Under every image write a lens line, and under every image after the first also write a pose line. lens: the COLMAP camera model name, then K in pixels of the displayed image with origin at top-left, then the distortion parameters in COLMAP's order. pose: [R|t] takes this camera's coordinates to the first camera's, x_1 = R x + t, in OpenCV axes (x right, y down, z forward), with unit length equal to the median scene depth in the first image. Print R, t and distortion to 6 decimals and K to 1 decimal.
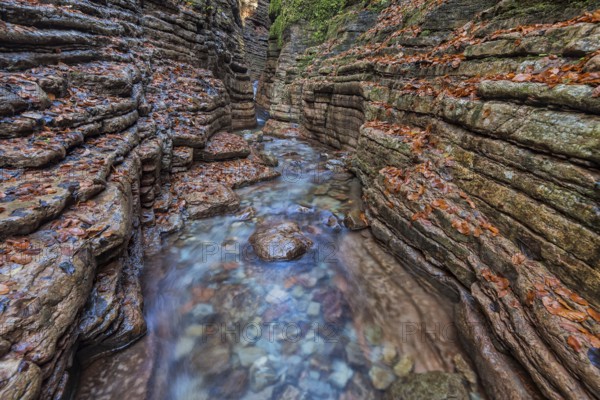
lens RADIAL K [[255.5, 0, 300.0], [0, 255.5, 200.0], [0, 0, 1]] dist [-0.000326, -0.000160]
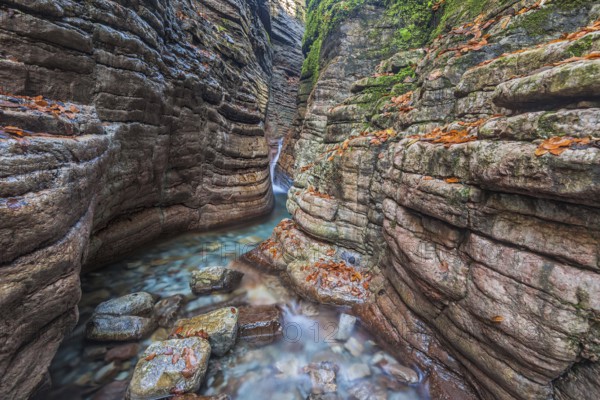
lens RADIAL K [[255.5, 0, 300.0], [0, 255.5, 200.0], [0, 0, 1]] dist [-0.000326, -0.000160]
pose [[0.991989, 0.031976, -0.122212, -0.044296], [-0.054959, 0.980320, -0.189611, -0.285379], [0.113744, 0.194809, 0.974224, 0.613494]]
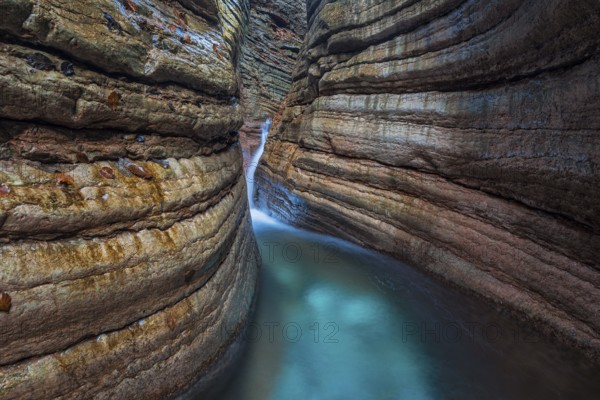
lens RADIAL K [[317.3, 0, 300.0], [0, 317.3, 200.0], [0, 0, 1]] dist [-0.000653, -0.000296]
pose [[0.997082, 0.010761, -0.075574, -0.175272], [-0.030283, 0.964541, -0.262190, -0.430997], [0.070073, 0.263714, 0.962052, 1.146169]]
